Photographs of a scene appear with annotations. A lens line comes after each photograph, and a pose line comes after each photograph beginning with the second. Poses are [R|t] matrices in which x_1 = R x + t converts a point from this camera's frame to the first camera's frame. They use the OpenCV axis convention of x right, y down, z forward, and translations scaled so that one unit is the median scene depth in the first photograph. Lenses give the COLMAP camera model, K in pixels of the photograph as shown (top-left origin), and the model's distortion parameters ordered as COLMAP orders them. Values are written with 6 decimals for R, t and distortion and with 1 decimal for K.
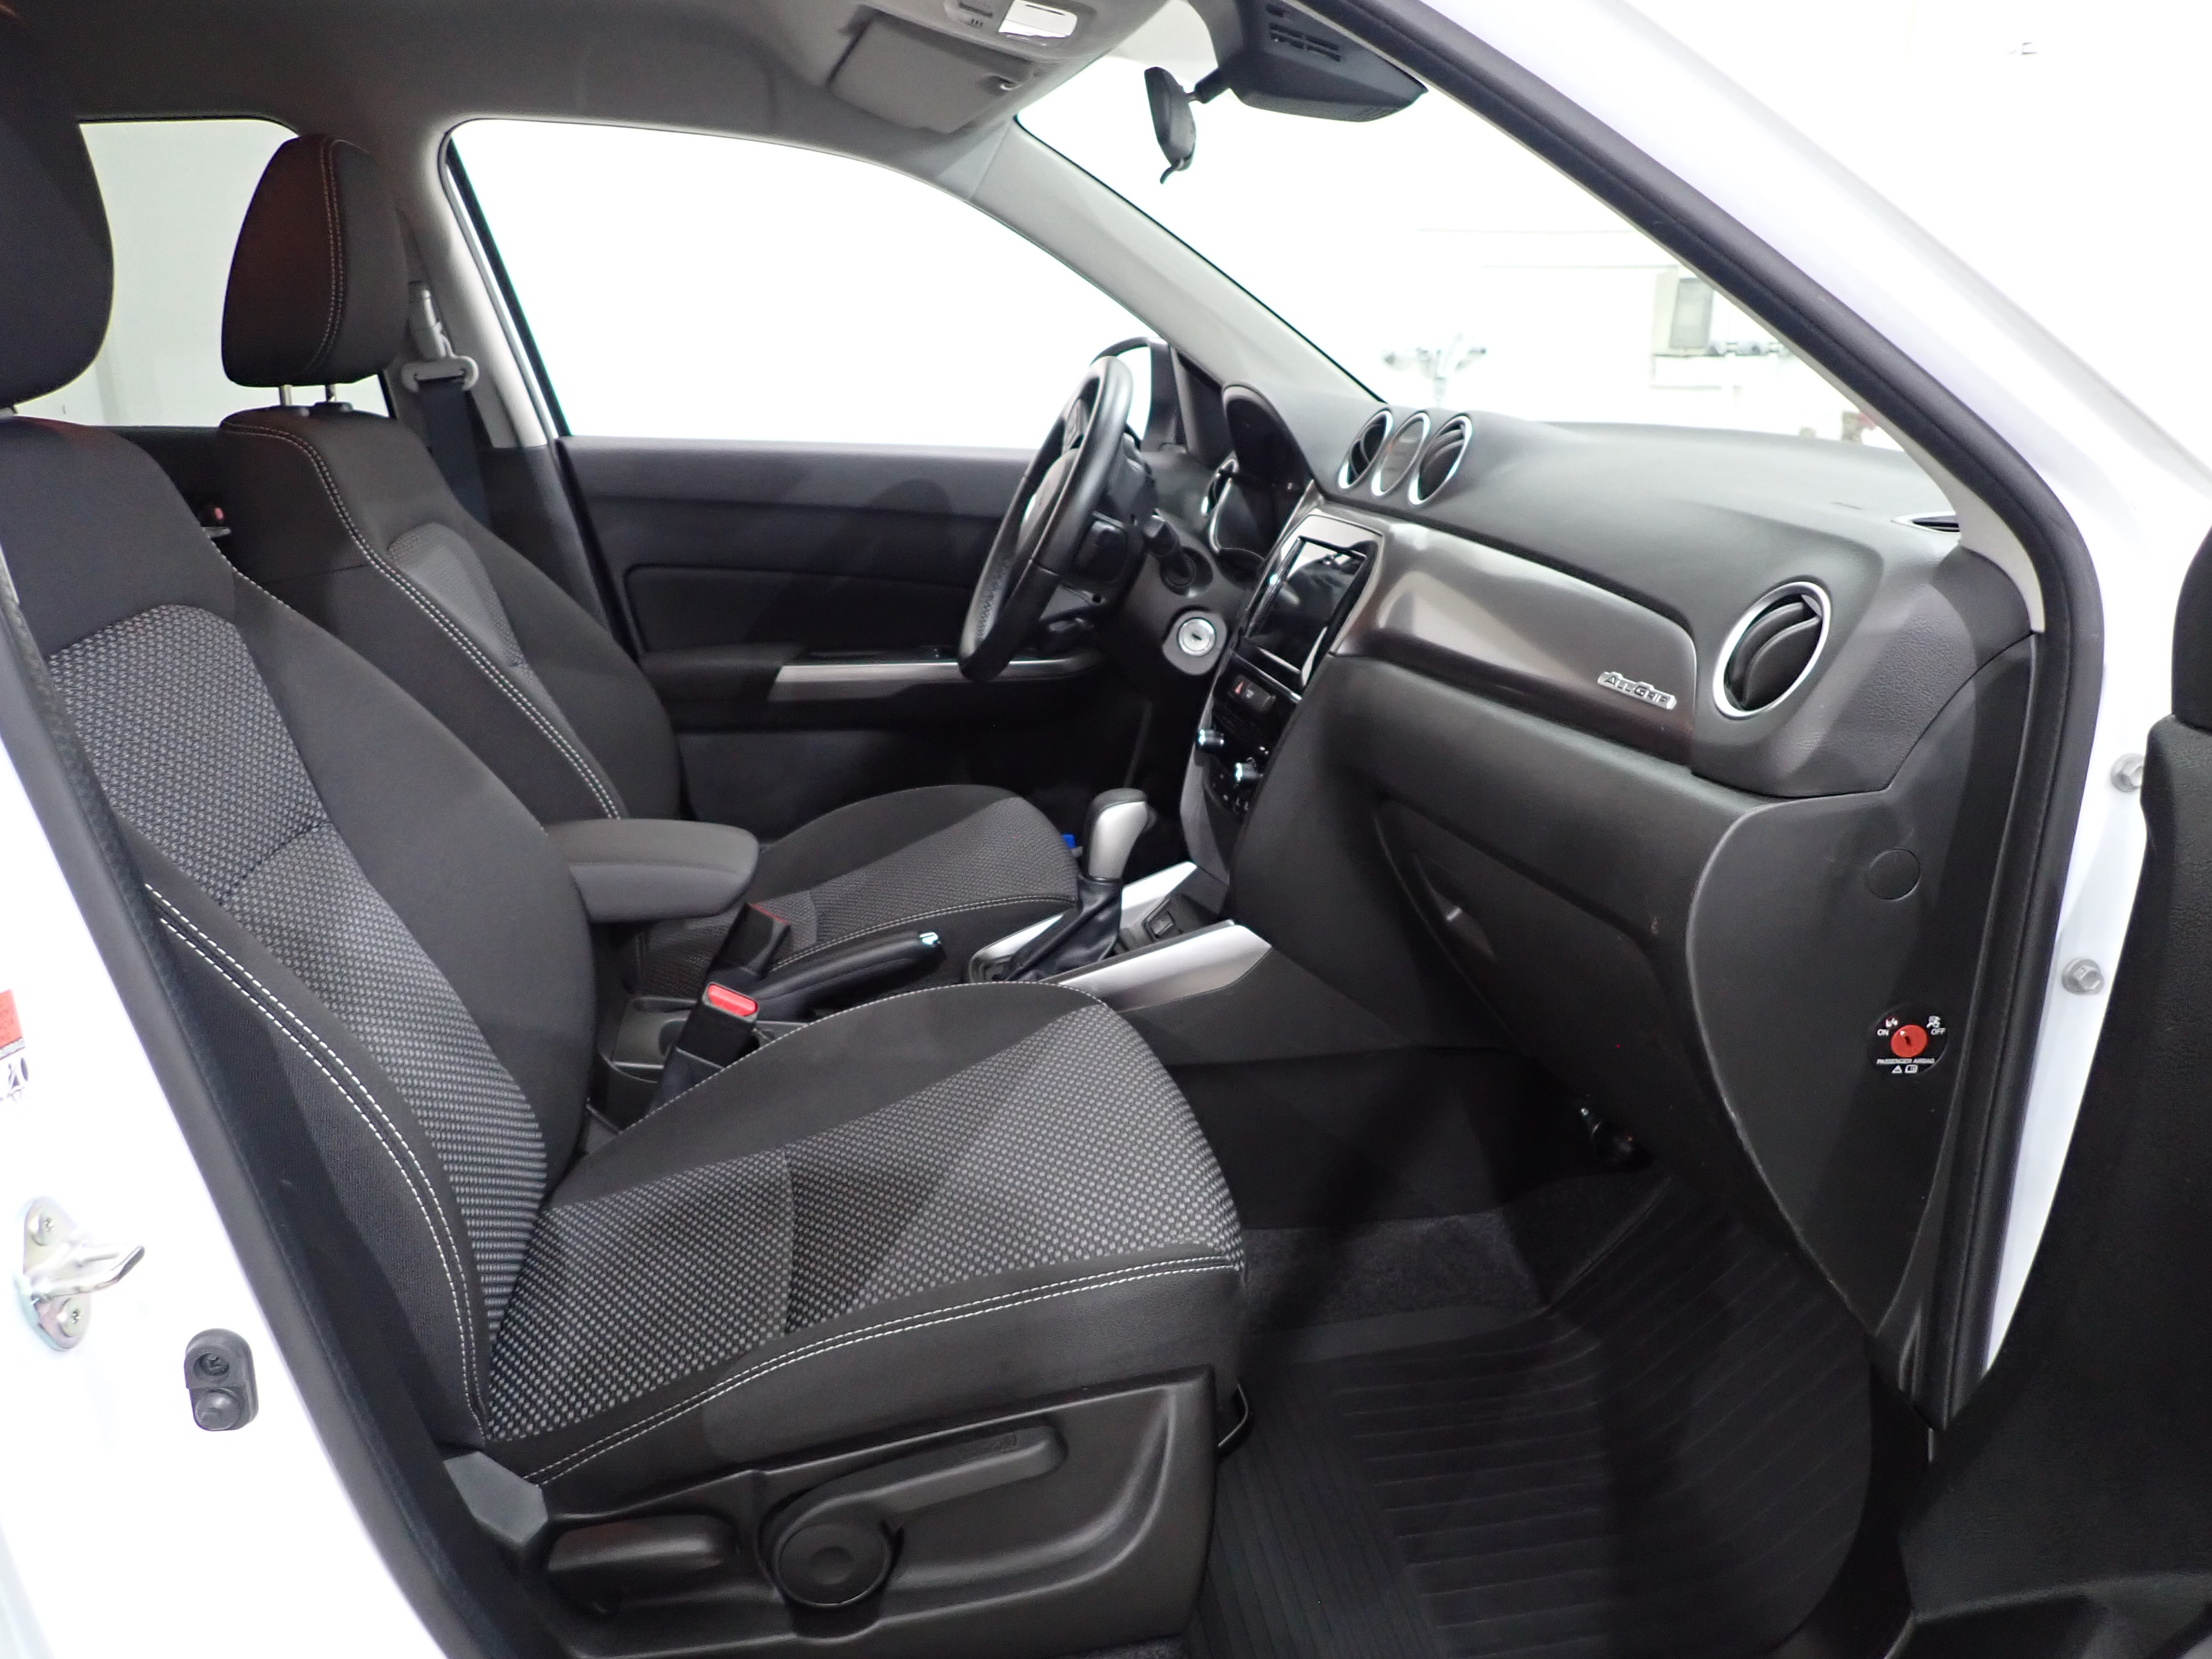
lens RADIAL K [[1637.1, 0, 1102.5], [0, 1637.1, 829.6], [0, 0, 1]] dist [-0.008394, 0.000087]
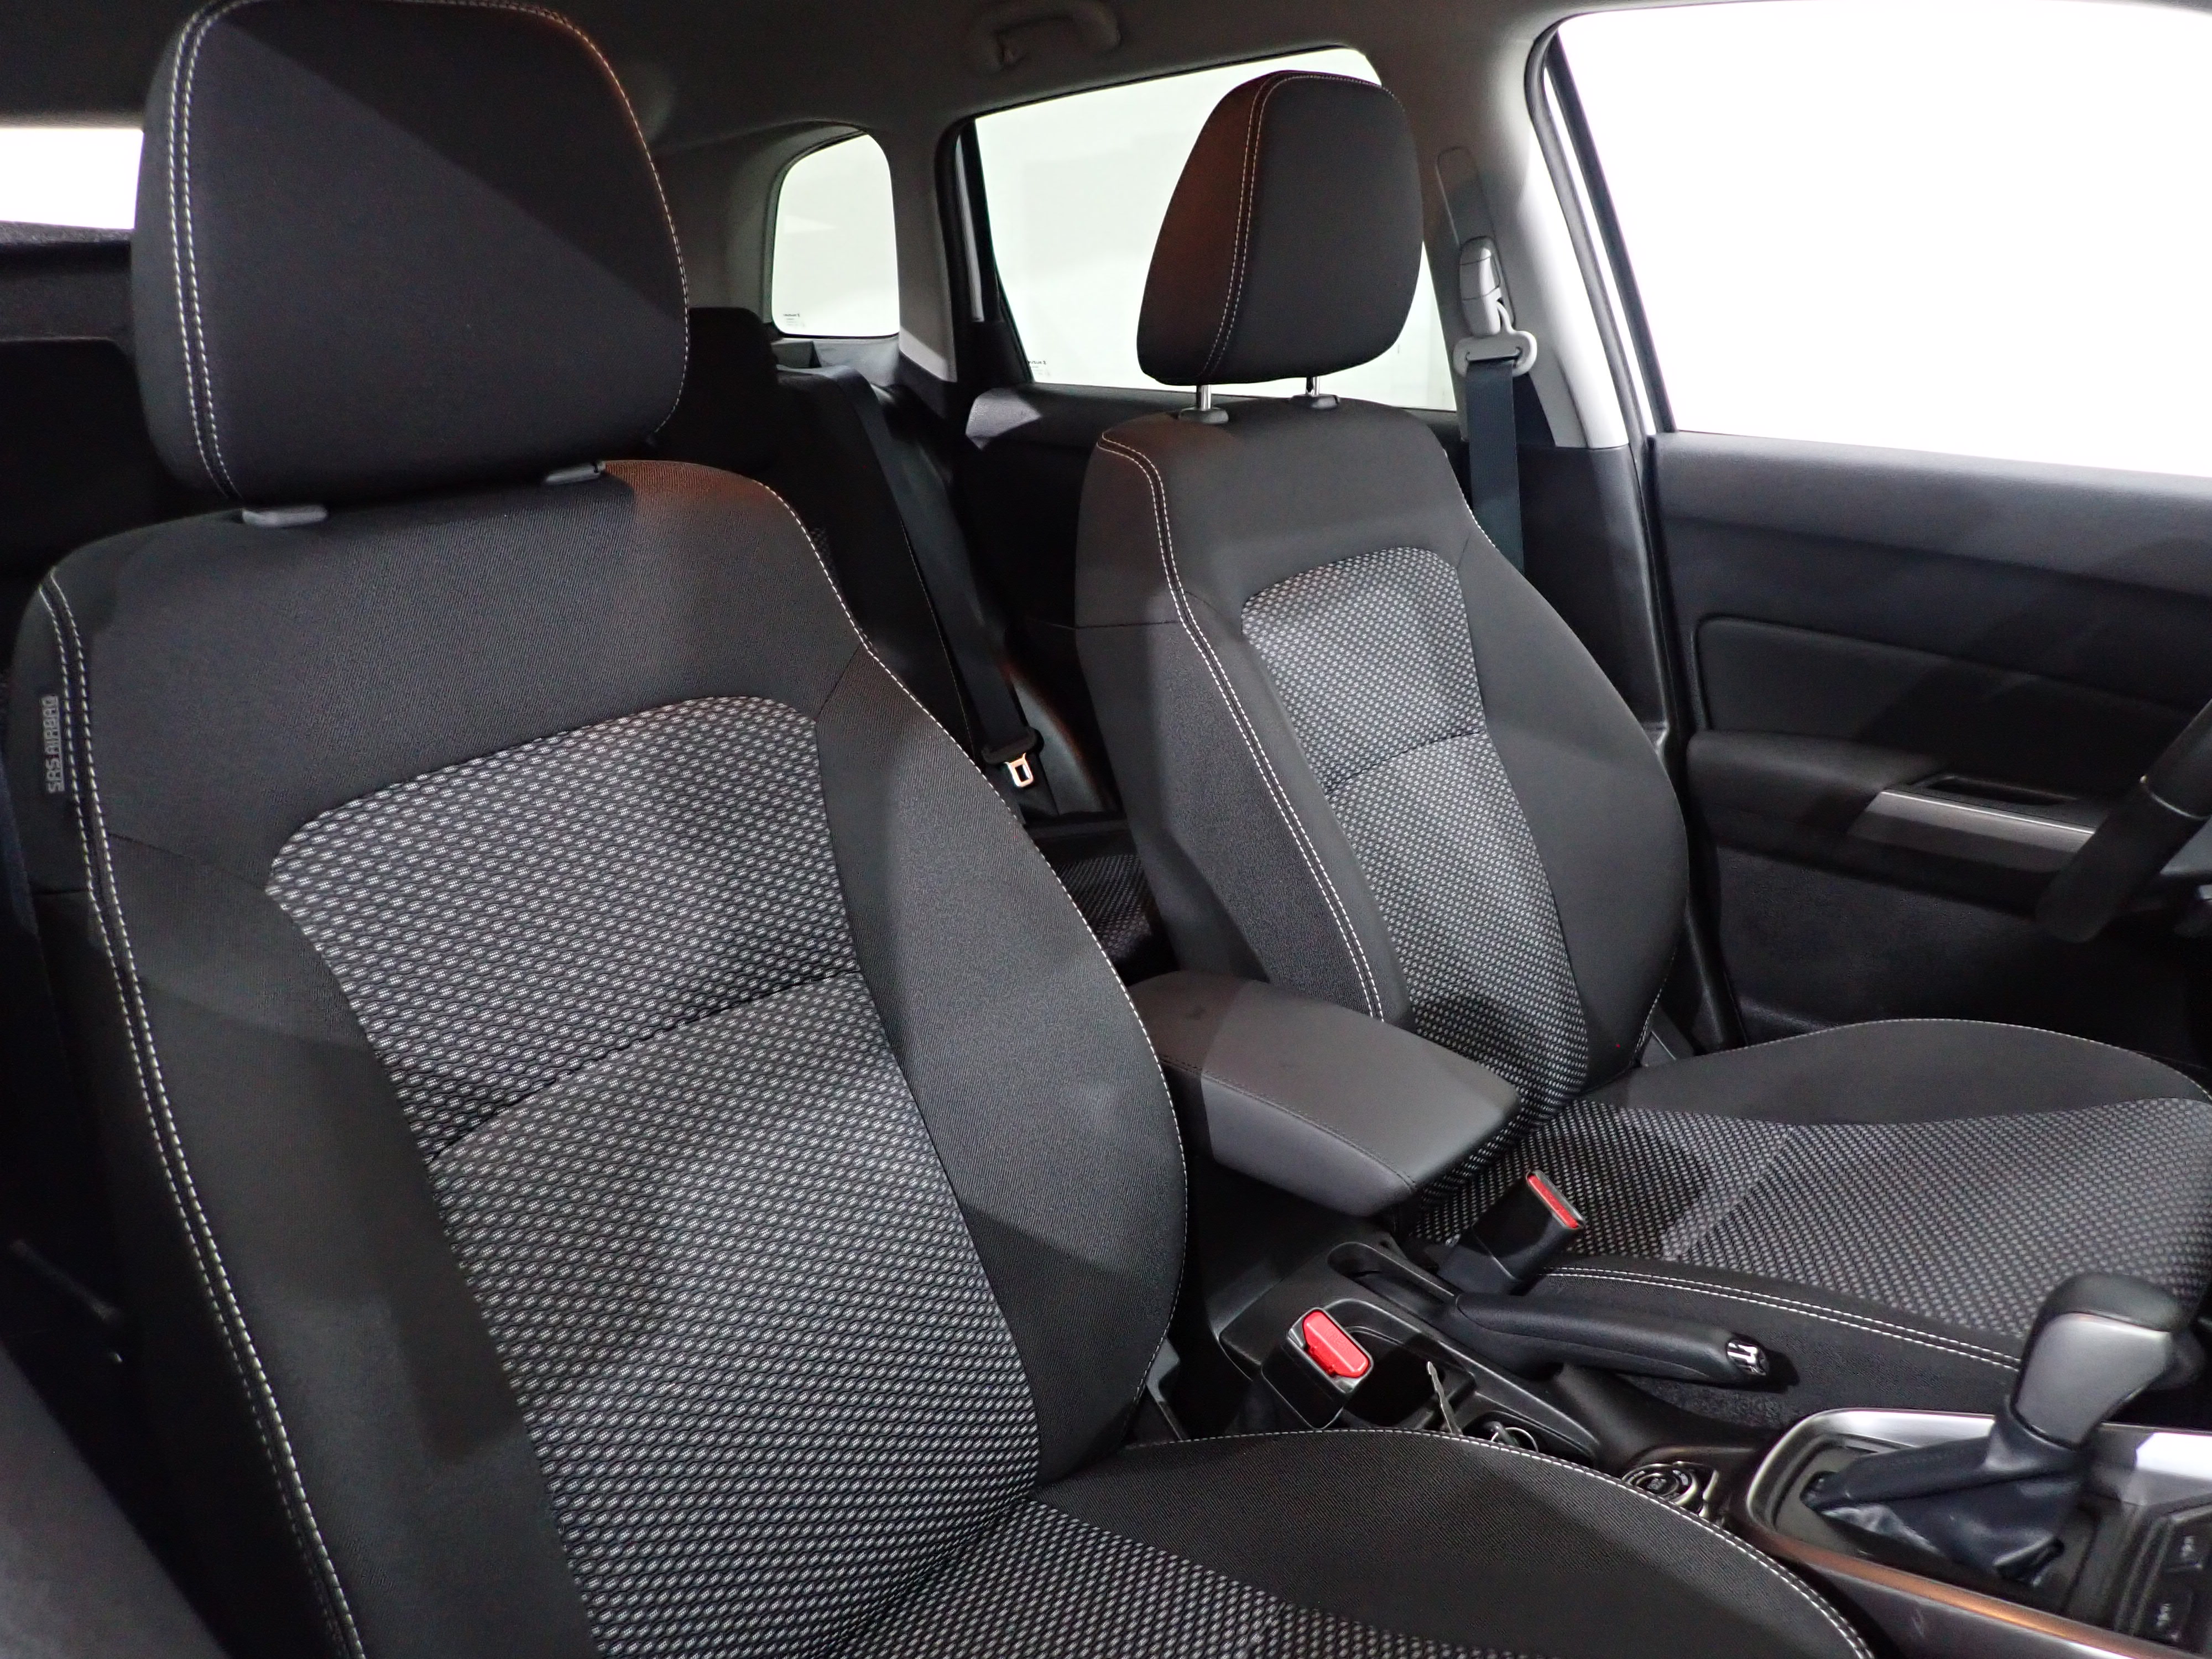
lens RADIAL K [[1637.1, 0, 1107.6], [0, 1637.1, 826.0], [0, 0, 1]] dist [-0.008394, 0.000087]
pose [[0.614802, 0.244695, -0.749762, 0.125954], [-0.189787, 0.968618, 0.160498, -0.141955], [0.765506, 0.043620, 0.641949, 0.340711]]
